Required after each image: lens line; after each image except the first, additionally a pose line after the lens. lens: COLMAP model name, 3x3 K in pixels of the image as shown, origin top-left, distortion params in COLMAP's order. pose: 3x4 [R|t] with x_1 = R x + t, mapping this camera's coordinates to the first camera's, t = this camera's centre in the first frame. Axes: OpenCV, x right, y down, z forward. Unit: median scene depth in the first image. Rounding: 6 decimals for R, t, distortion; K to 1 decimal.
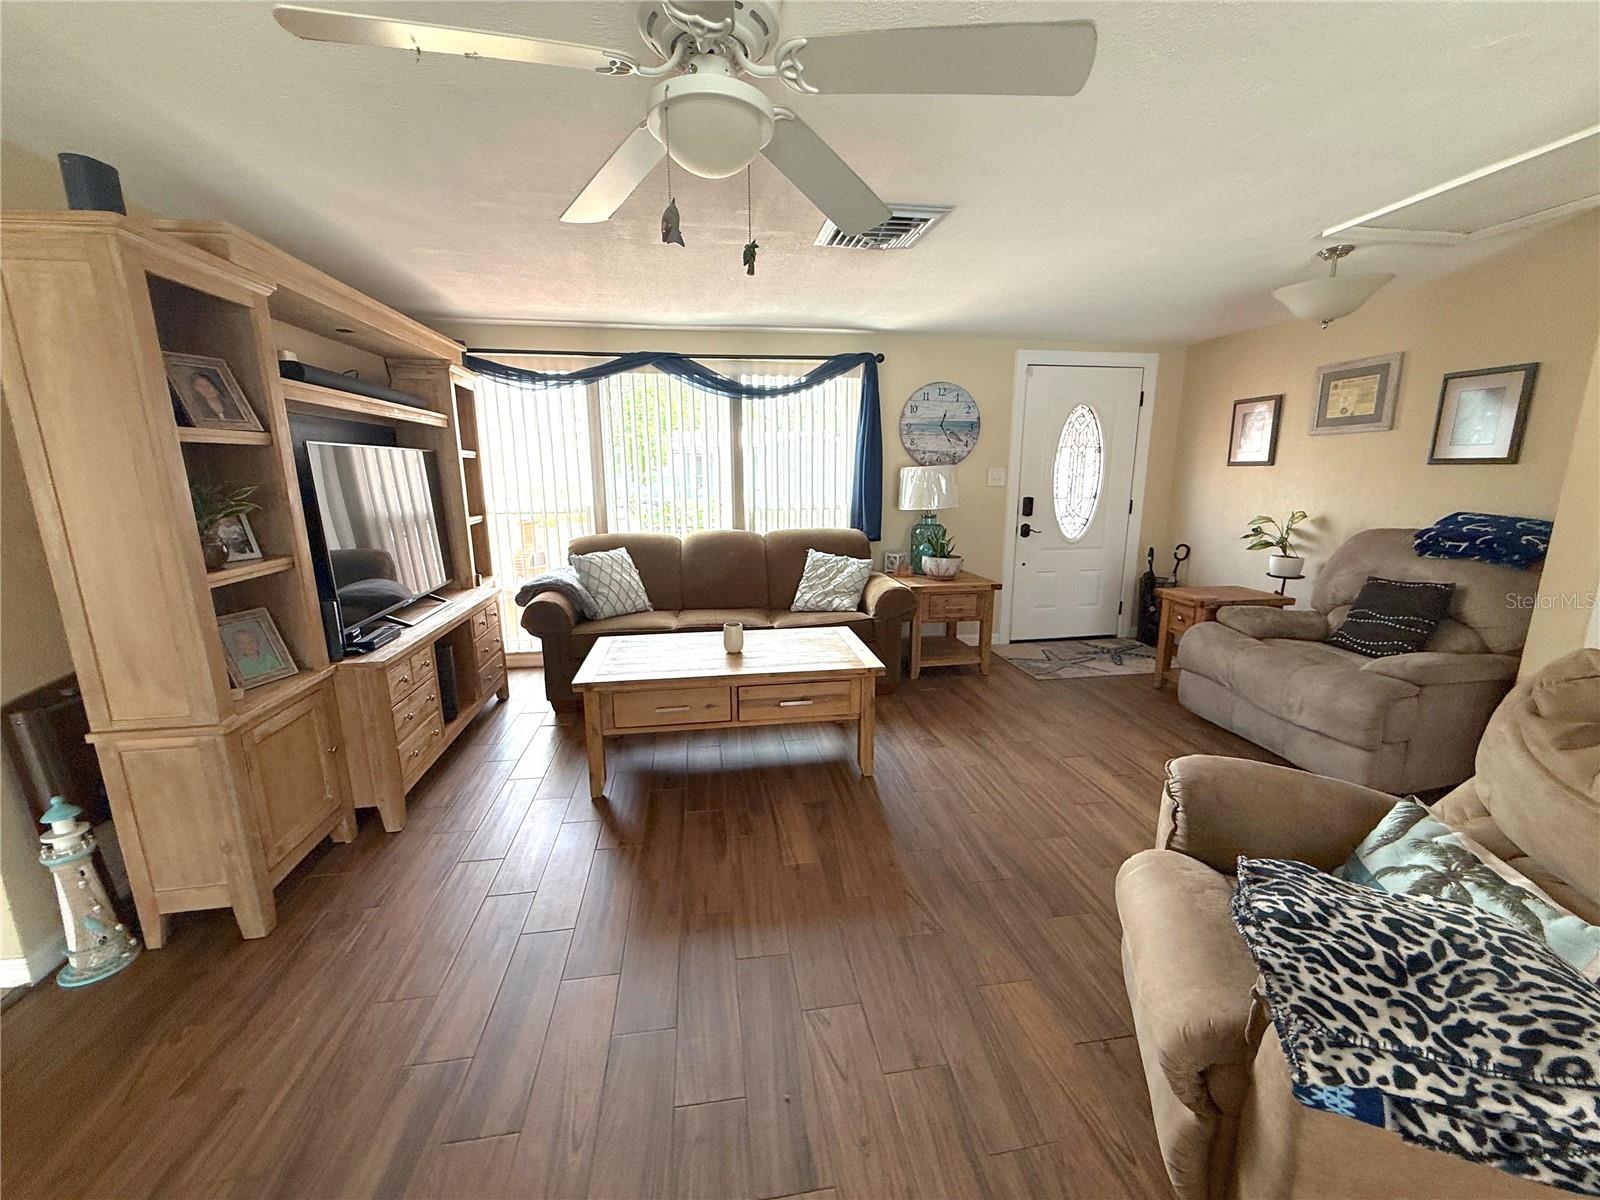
lens RADIAL K [[638.8, 0, 796.1], [0, 638.8, 602.1], [0, 0, 1]] dist [0.000545, -0.000120]
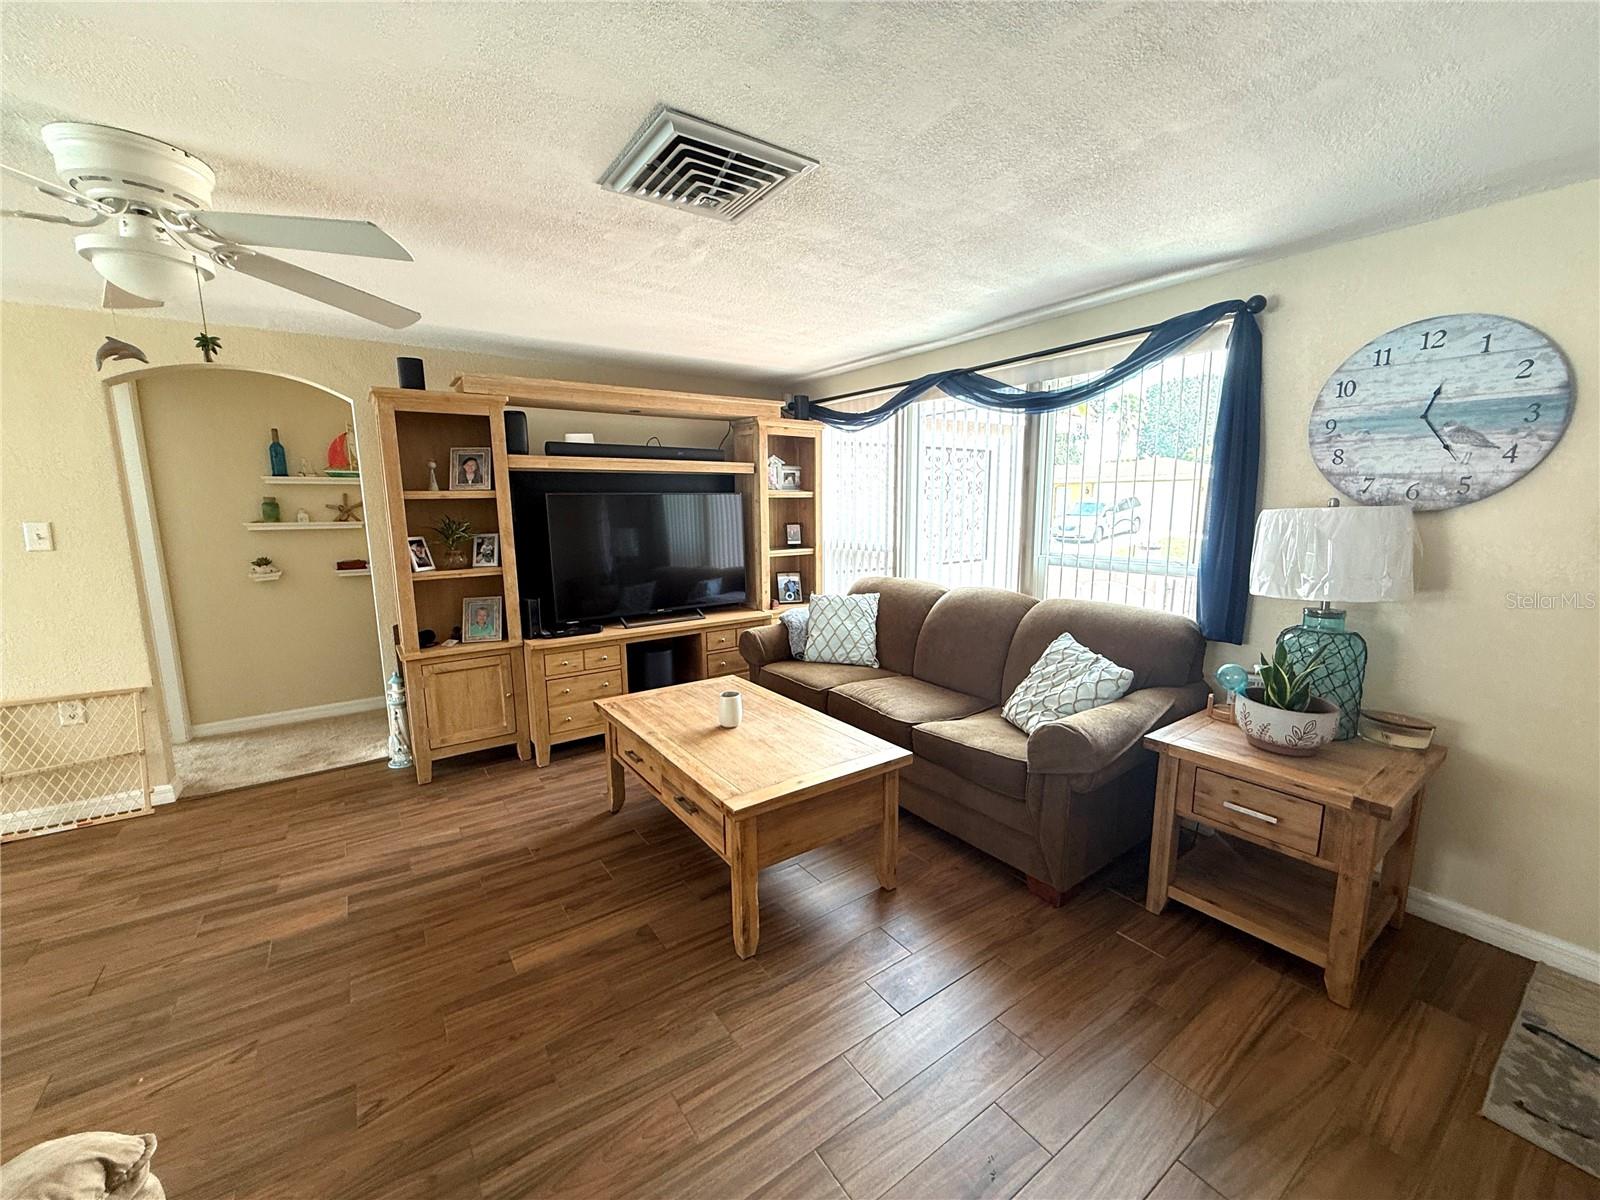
lens RADIAL K [[638.8, 0, 797.8], [0, 638.8, 598.7], [0, 0, 1]] dist [0.000545, -0.000120]
pose [[0.444950, 0.136283, -0.885125, 0.467672], [-0.176513, 0.982311, 0.062515, -0.109138], [0.877988, 0.128420, 0.461135, 0.455455]]
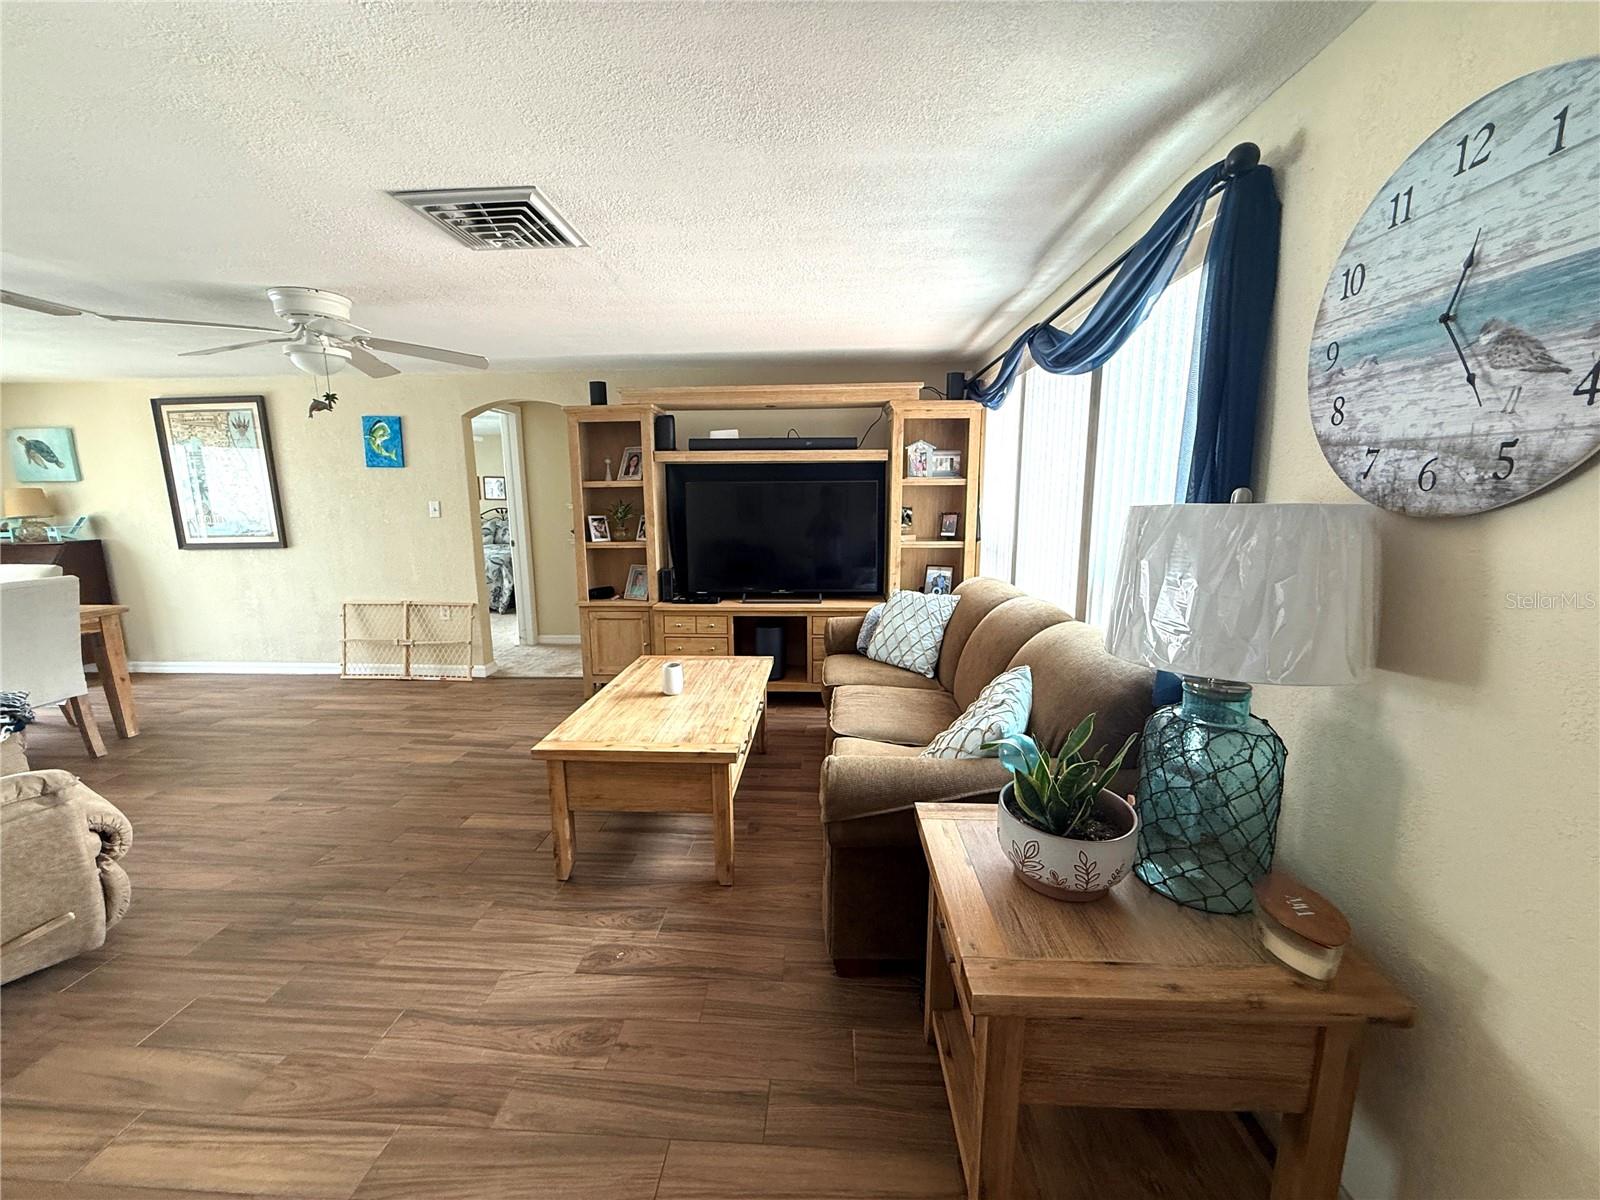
lens RADIAL K [[638.8, 0, 798.5], [0, 638.8, 599.2], [0, 0, 1]] dist [0.000545, -0.000120]
pose [[-0.206893, 0.169404, -0.963586, 0.519050], [-0.192883, 0.958503, 0.209924, -0.200299], [0.959162, 0.229291, -0.165633, 0.897830]]
